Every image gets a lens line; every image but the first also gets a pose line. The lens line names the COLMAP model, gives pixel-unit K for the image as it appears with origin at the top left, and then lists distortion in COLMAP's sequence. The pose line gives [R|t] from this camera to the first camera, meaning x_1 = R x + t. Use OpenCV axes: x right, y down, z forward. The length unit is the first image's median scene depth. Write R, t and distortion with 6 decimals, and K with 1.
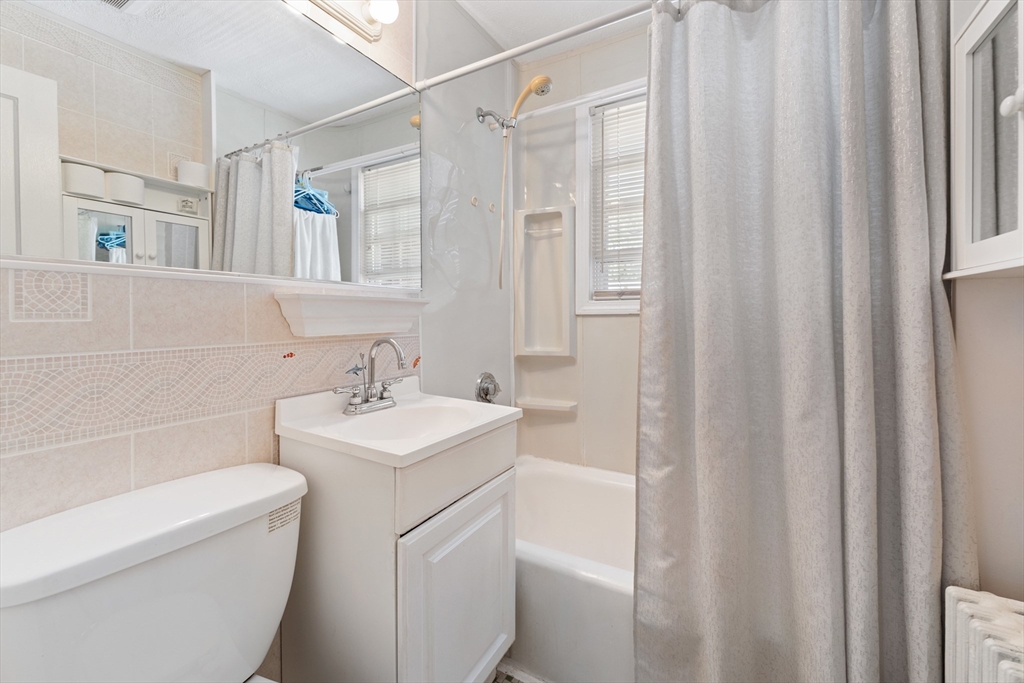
lens RADIAL K [[407.5, 0, 516.3], [0, 407.5, 327.8], [0, 0, 1]] dist [-0.000335, -0.000023]
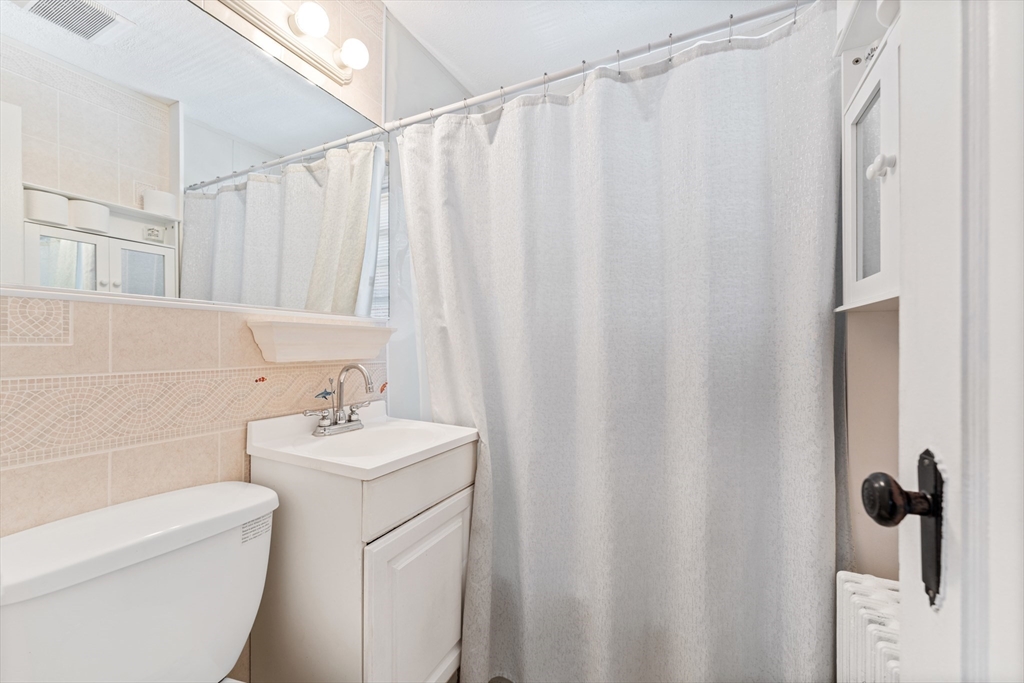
lens RADIAL K [[407.4, 0, 508.3], [0, 407.4, 349.3], [0, 0, 1]] dist [0.001576, 0.000090]
pose [[0.998451, 0.001811, 0.055613, 0.026819], [-0.000573, 0.999752, -0.022271, 0.013836], [-0.055639, 0.022204, 0.998204, -0.103936]]
